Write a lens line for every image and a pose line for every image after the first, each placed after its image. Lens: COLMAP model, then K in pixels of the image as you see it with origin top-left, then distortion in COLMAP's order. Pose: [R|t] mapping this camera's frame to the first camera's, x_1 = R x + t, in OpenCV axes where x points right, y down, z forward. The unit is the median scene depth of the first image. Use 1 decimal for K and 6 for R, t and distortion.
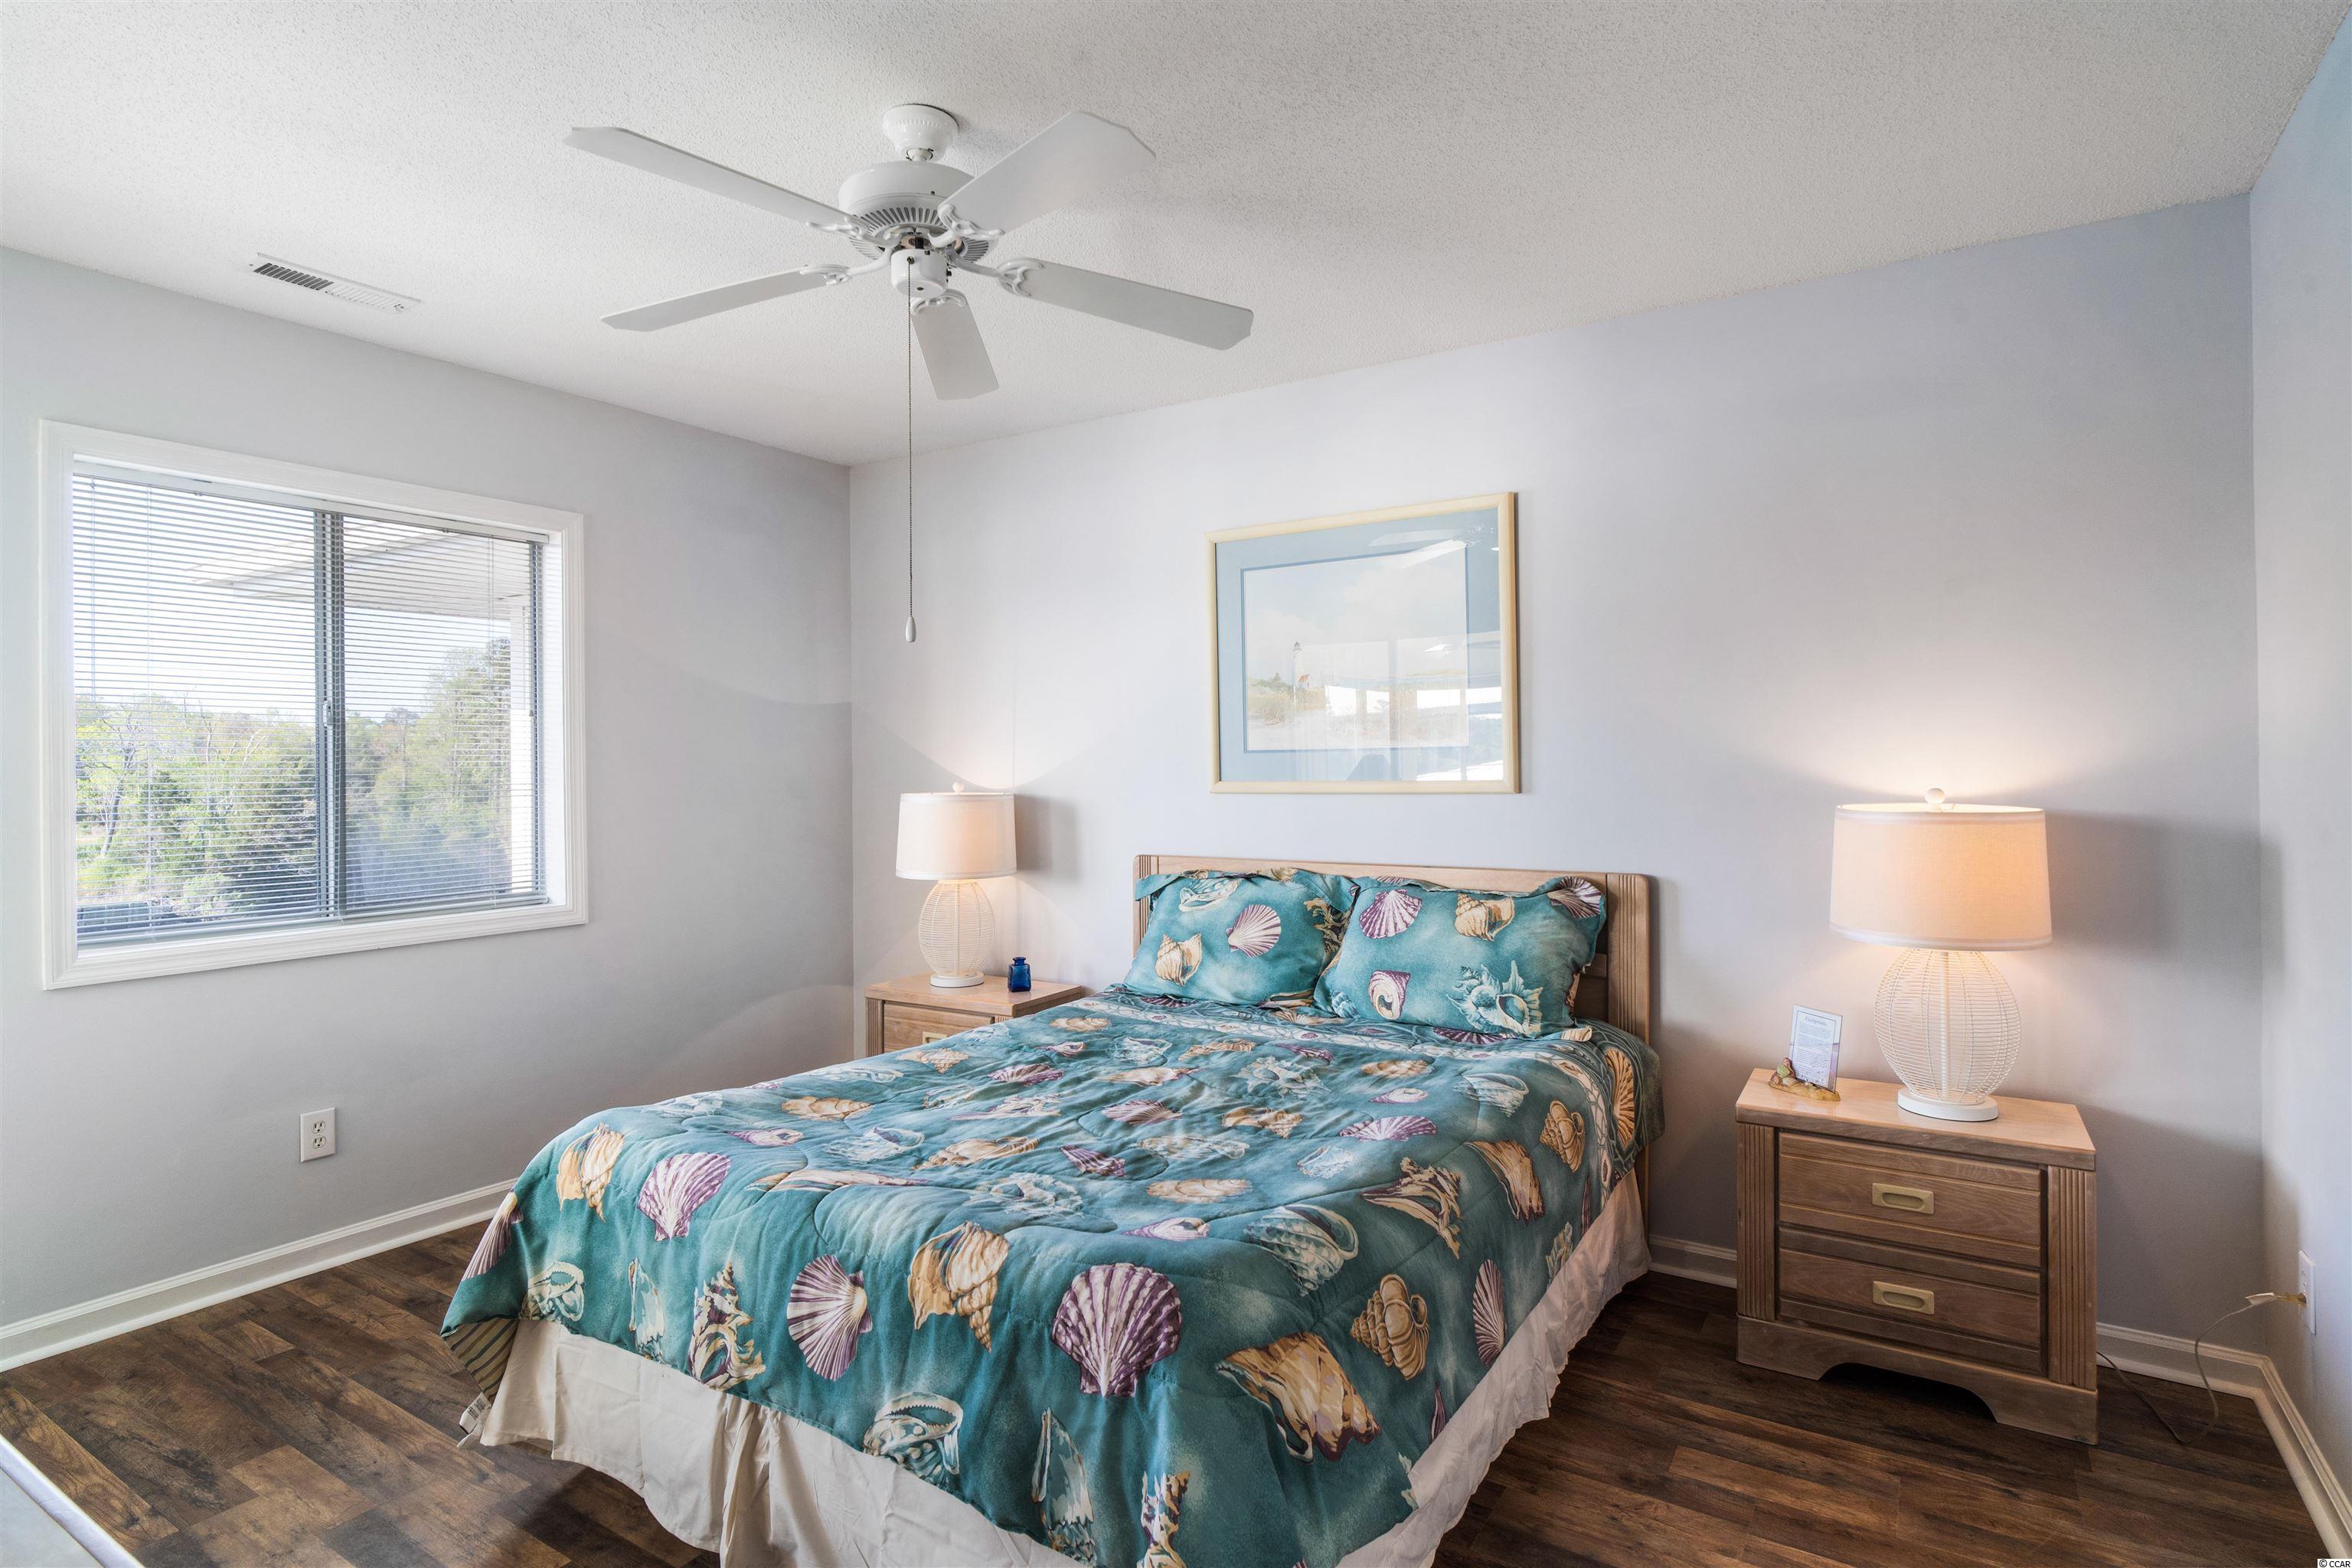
lens RADIAL K [[1223.1, 0, 1175.9], [0, 1223.1, 766.5], [0, 0, 1]] dist [-0.006274, 0.001199]
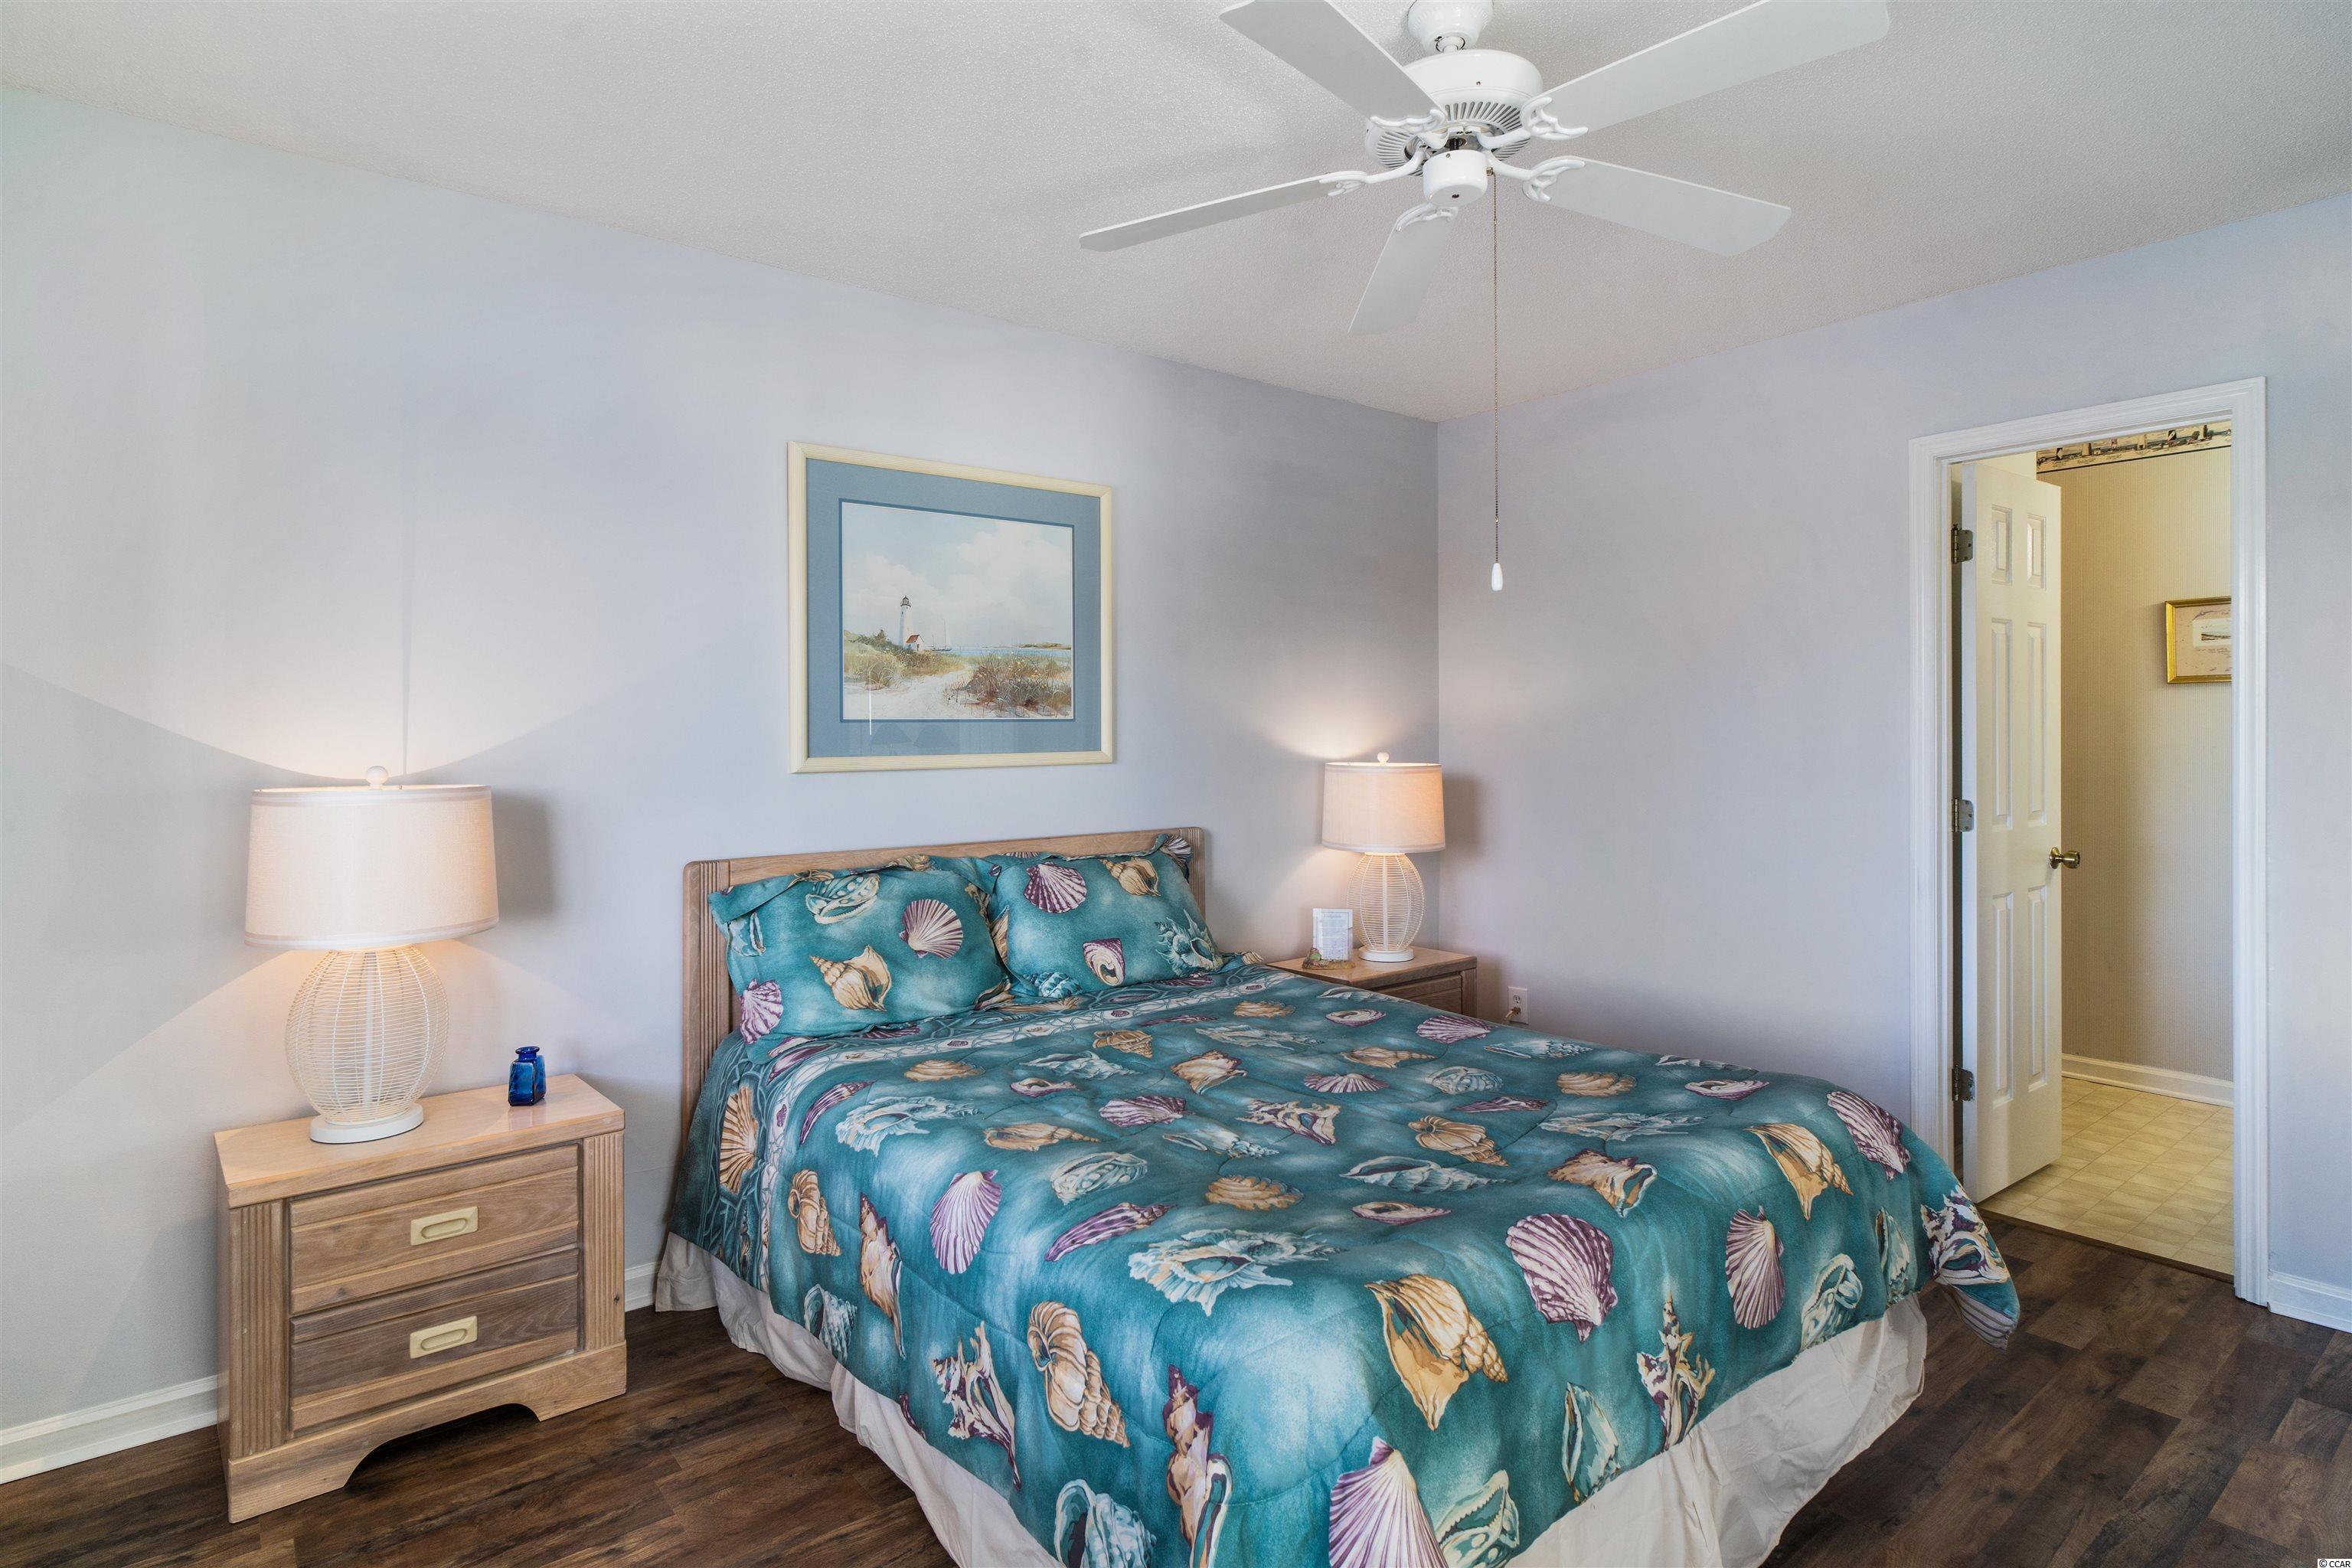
lens RADIAL K [[1223.1, 0, 1181.8], [0, 1223.1, 742.2], [0, 0, 1]] dist [-0.006274, 0.001199]
pose [[0.323475, 0.000563, 0.946236, -0.700797], [0.009002, 0.999953, -0.003673, 0.007801], [-0.946194, 0.009706, 0.323455, 0.561677]]
